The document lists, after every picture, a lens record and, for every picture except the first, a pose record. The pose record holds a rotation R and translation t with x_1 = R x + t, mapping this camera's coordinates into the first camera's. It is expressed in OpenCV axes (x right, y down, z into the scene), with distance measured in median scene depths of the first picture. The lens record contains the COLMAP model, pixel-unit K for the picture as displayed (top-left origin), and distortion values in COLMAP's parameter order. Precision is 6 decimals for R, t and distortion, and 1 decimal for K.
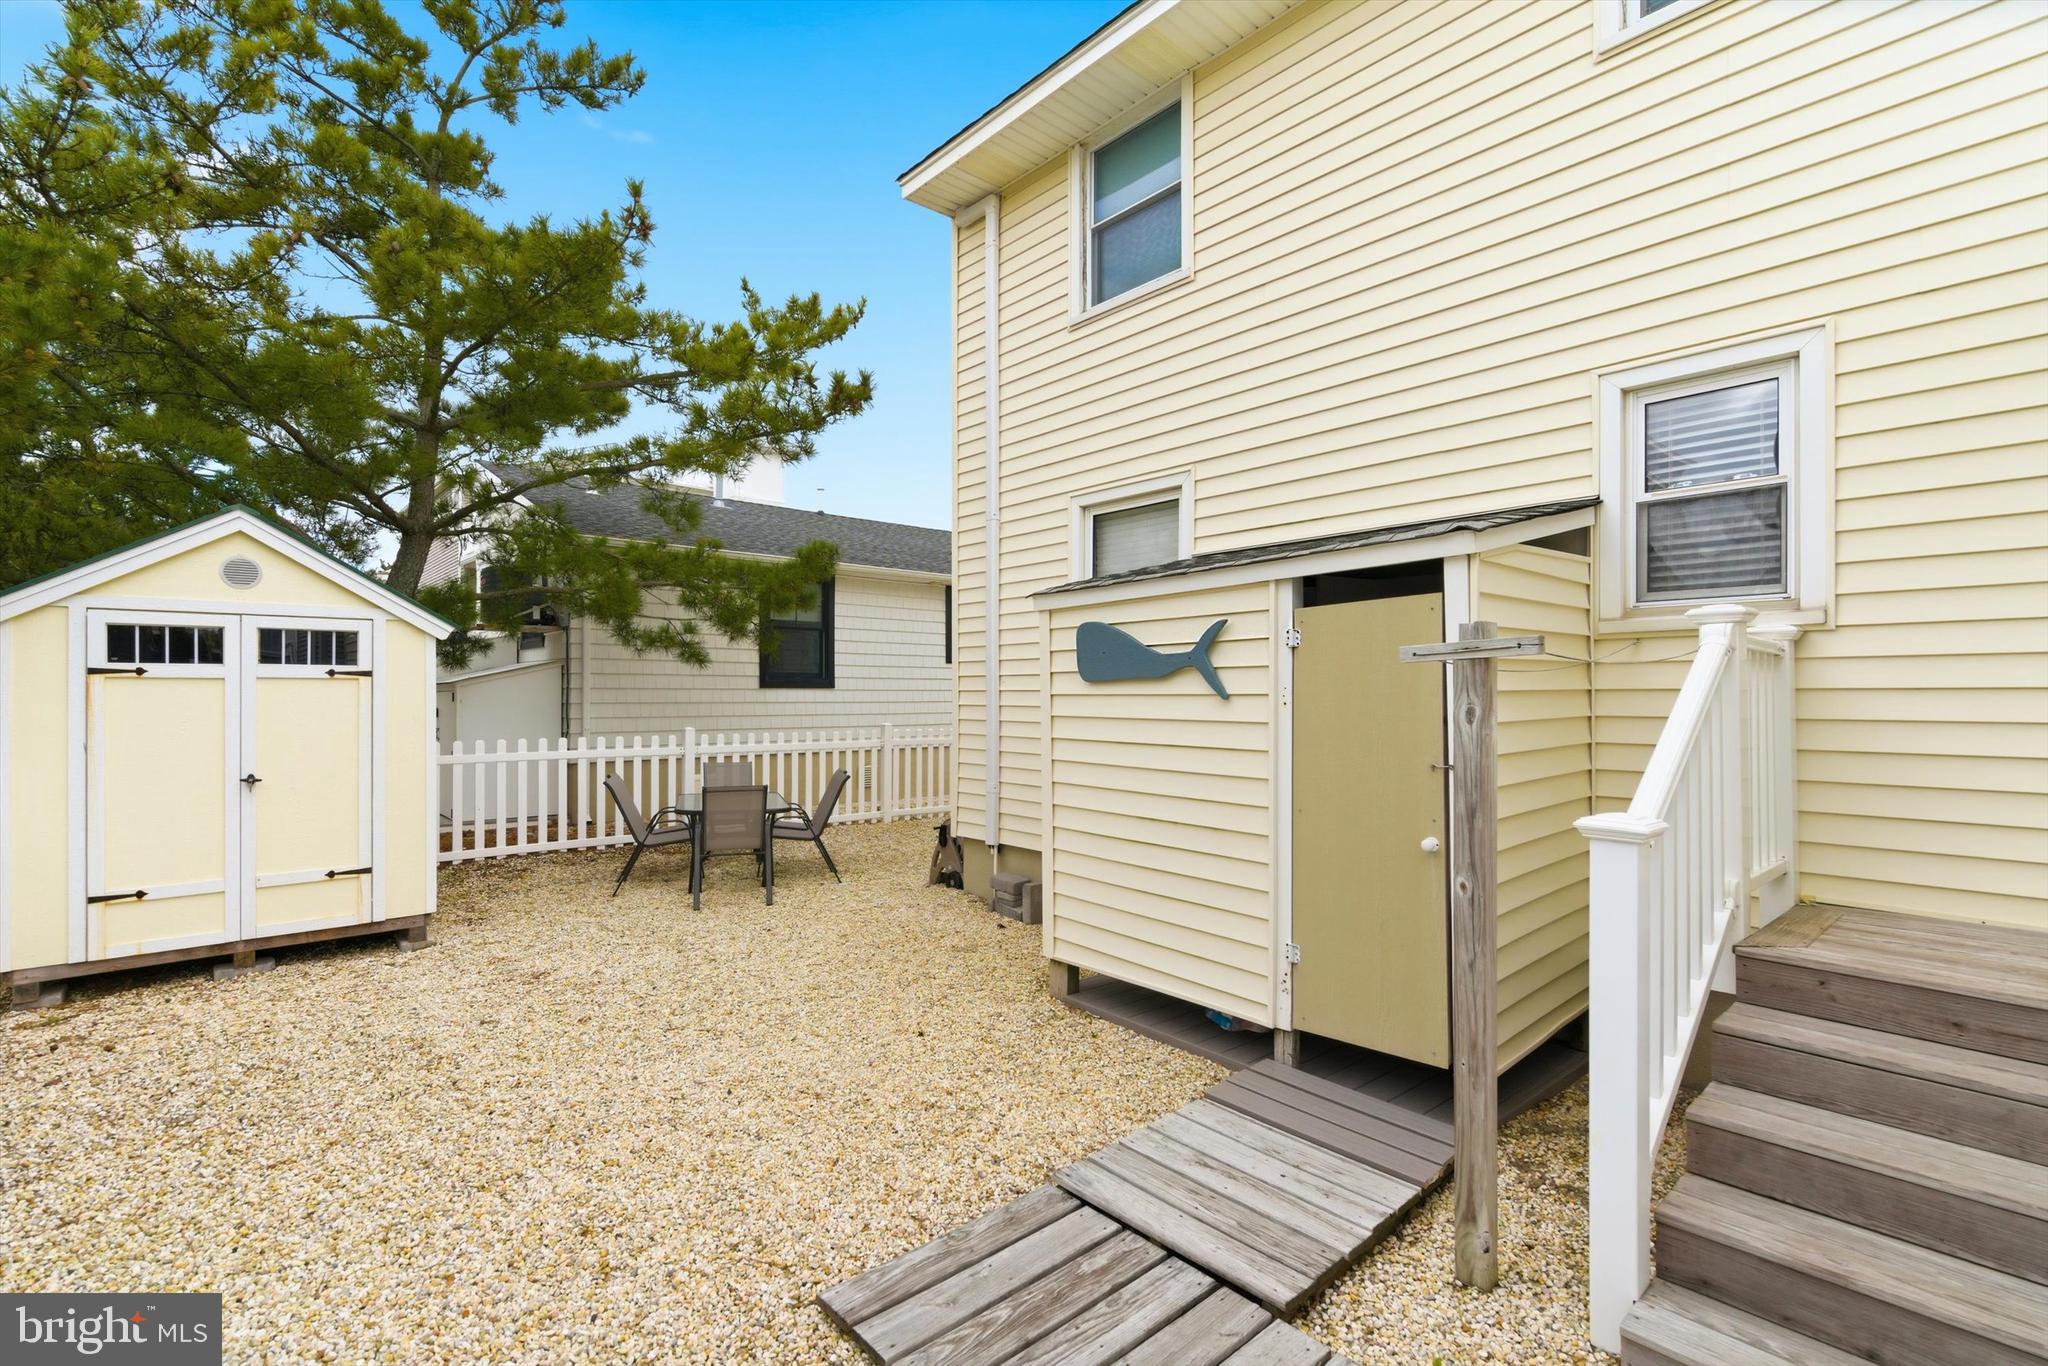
lens RADIAL K [[900.2, 0, 1024.0], [0, 900.2, 683.0], [0, 0, 1]] dist [-0.000991, -0.000178]
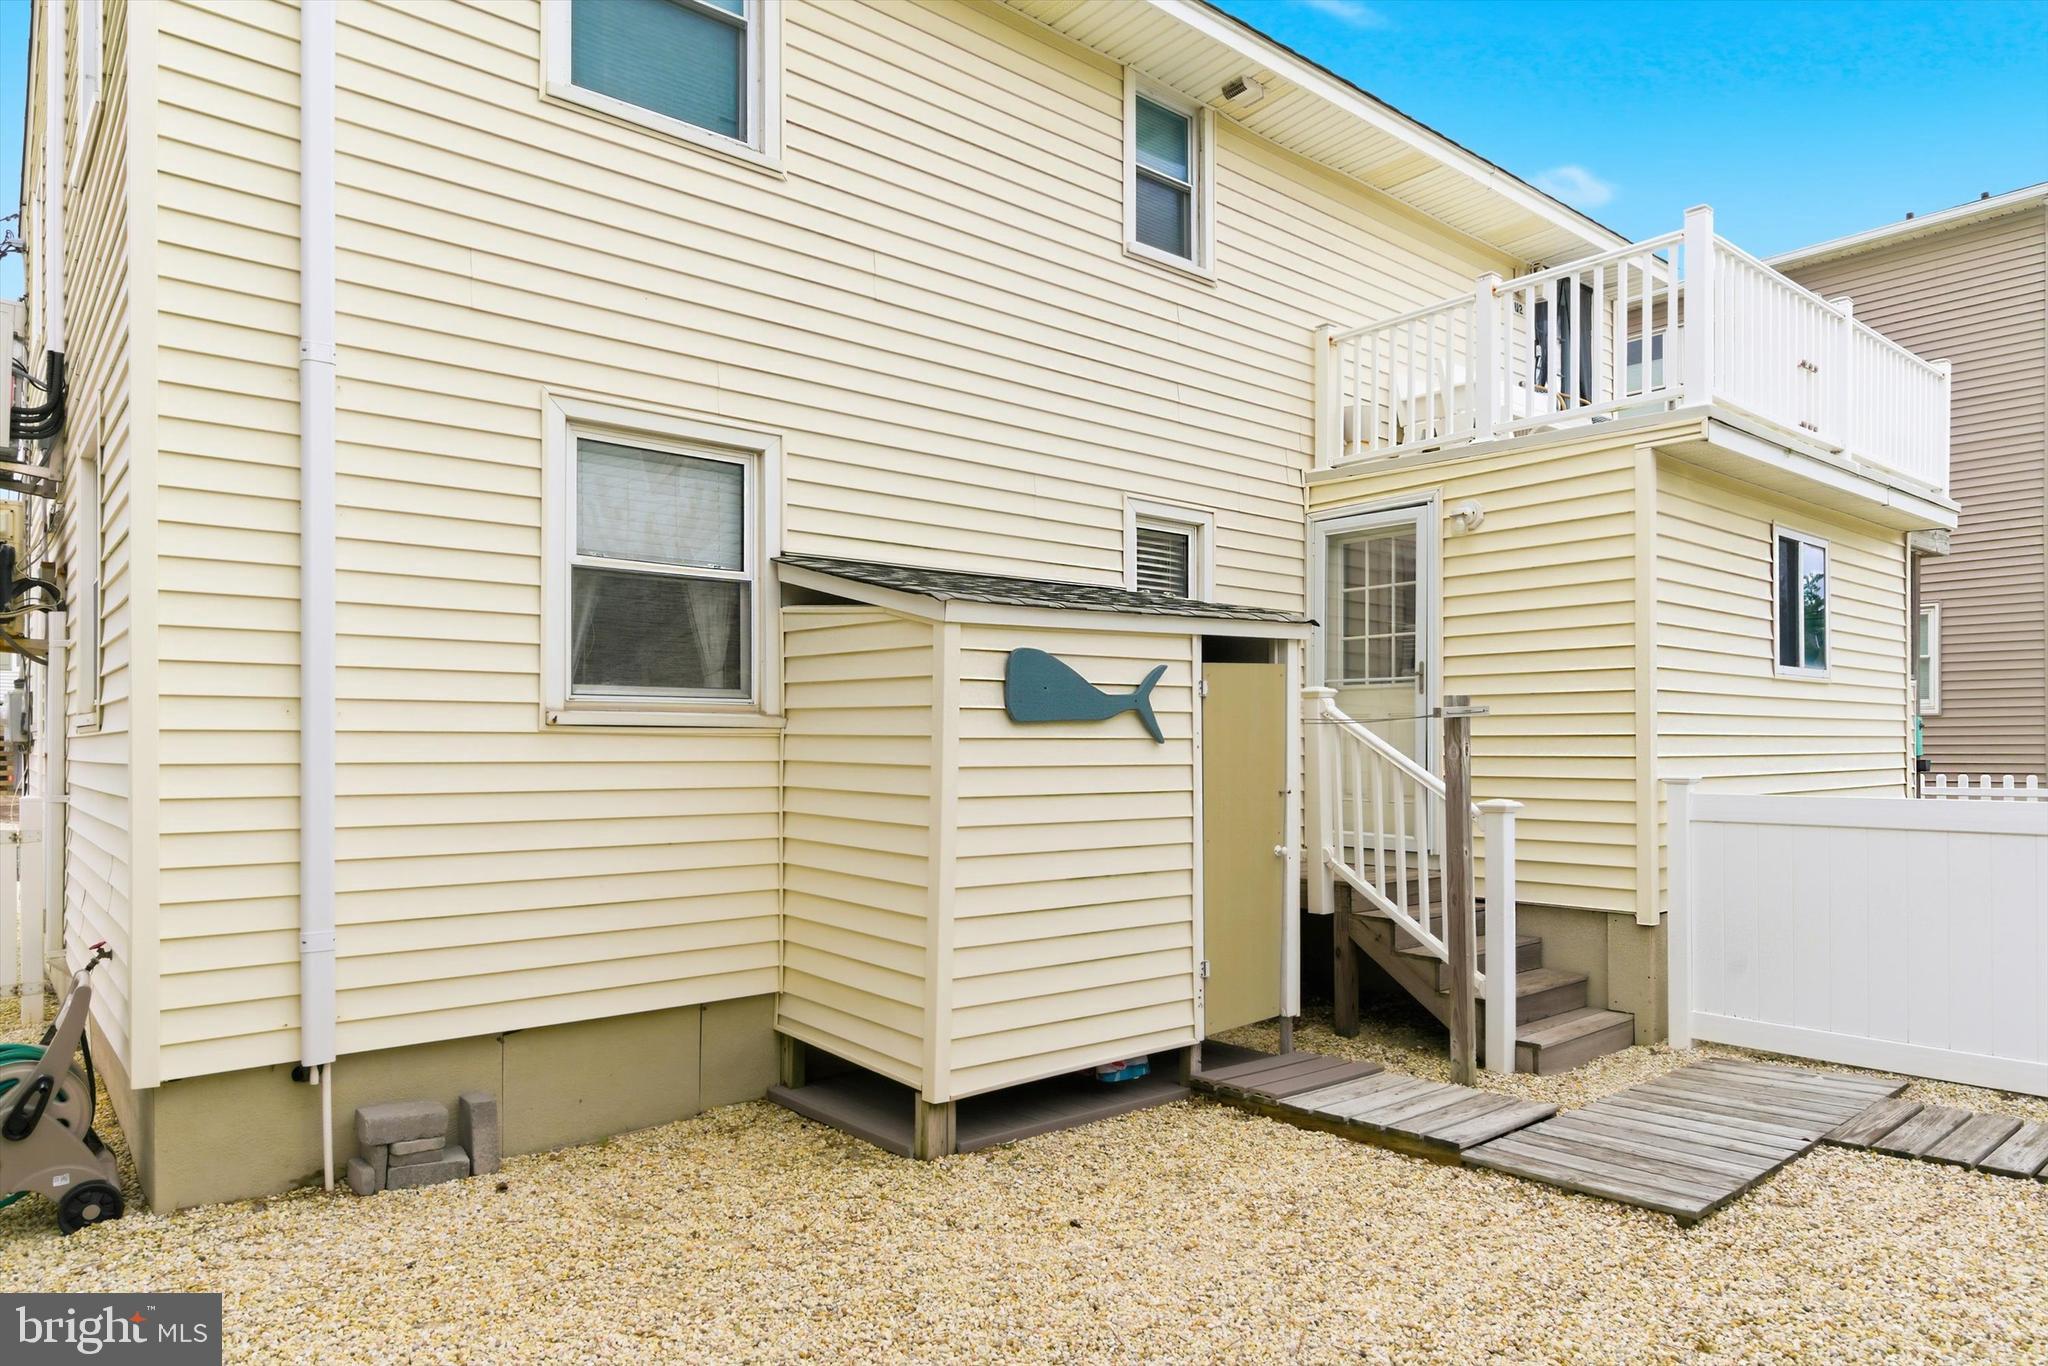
lens RADIAL K [[1238.8, 0, 1024.0], [0, 1238.8, 683.0], [0, 0, 1]] dist [-0.000900, -0.000959]
pose [[0.034860, 0.038646, 0.998645, -1.179226], [-0.017827, 0.999117, -0.038042, 0.006195], [-0.999233, -0.016477, 0.035518, 1.094370]]
